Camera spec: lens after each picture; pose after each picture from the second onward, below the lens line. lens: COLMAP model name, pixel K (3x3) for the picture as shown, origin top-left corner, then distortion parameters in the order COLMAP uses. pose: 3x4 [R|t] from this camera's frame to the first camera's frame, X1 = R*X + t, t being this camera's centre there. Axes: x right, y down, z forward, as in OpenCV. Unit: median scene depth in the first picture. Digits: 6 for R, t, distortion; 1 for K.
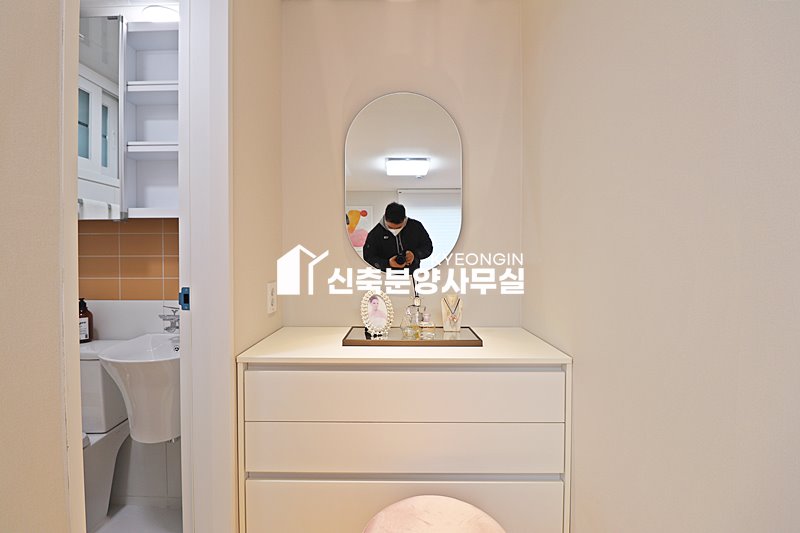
lens RADIAL K [[373.1, 0, 393.6], [0, 373.1, 266.0], [0, 0, 1]] dist [-0.003358, -0.000457]
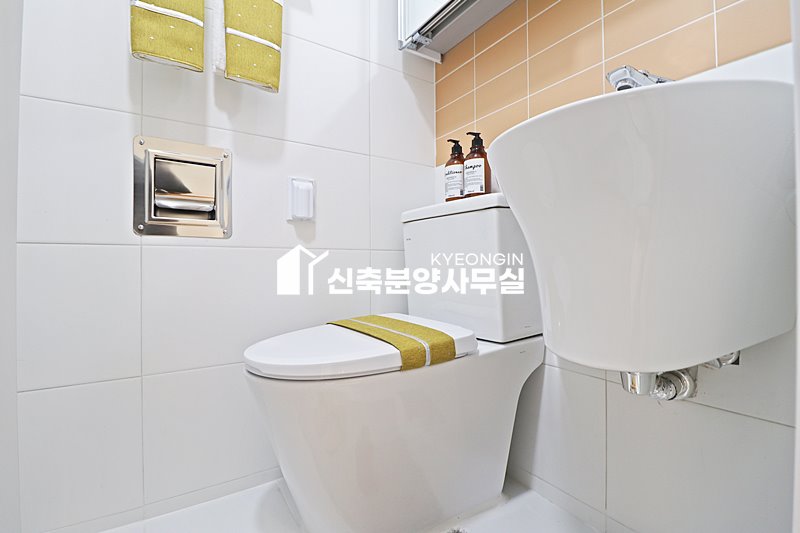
lens RADIAL K [[373.1, 0, 400.1], [0, 373.1, 268.6], [0, 0, 1]] dist [-0.003358, -0.000457]
pose [[0.562011, 0.002968, -0.827124, -0.376965], [-0.018225, 0.999795, -0.008796, 0.327234], [0.826929, 0.020018, 0.561950, 0.528569]]
